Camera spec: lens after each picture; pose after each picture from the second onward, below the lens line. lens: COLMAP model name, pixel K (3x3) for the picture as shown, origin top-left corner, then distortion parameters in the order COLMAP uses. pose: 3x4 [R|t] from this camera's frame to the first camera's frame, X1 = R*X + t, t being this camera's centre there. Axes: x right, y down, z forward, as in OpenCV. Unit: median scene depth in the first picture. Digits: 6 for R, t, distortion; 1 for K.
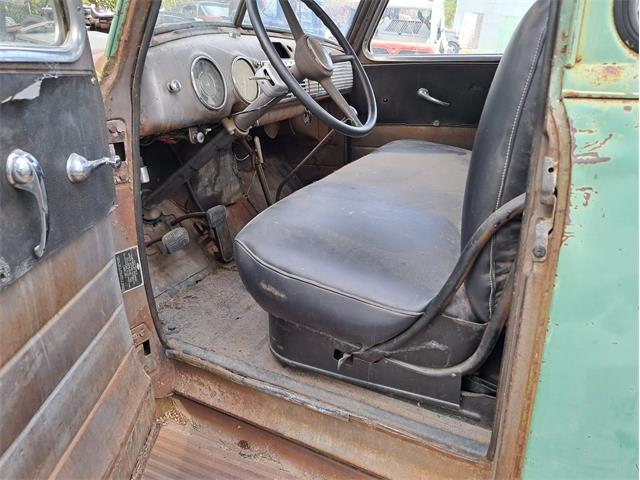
lens RADIAL K [[477.7, 0, 323.3], [0, 477.7, 238.2], [0, 0, 1]] dist [0.035167, -0.033348]
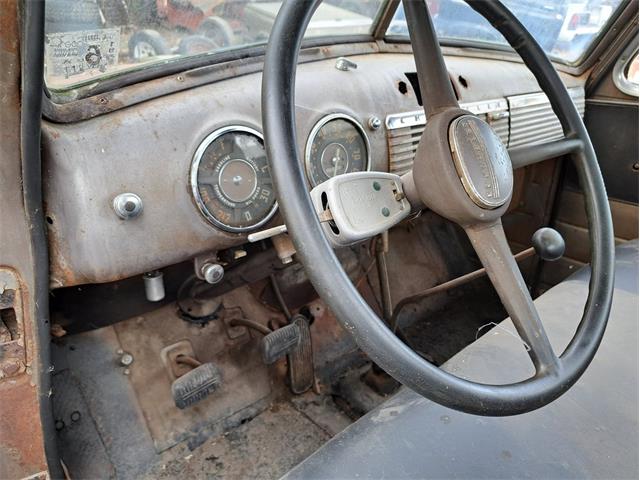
lens RADIAL K [[477.7, 0, 316.0], [0, 477.7, 244.4], [0, 0, 1]] dist [0.035167, -0.033348]
pose [[0.904274, 0.216573, -0.367946, 0.022158], [-0.191991, 0.976015, 0.102641, -0.244594], [0.381350, -0.022173, 0.924165, 0.433930]]
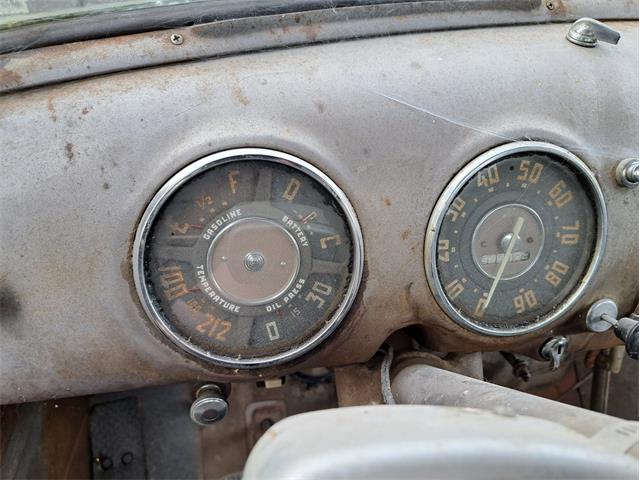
lens RADIAL K [[477.7, 0, 317.8], [0, 477.7, 240.6], [0, 0, 1]] dist [0.035167, -0.033348]
pose [[0.586861, 0.395836, -0.706334, -0.045984], [-0.328077, 0.913784, 0.239509, -0.300719], [0.740243, 0.091173, 0.666128, 0.657356]]
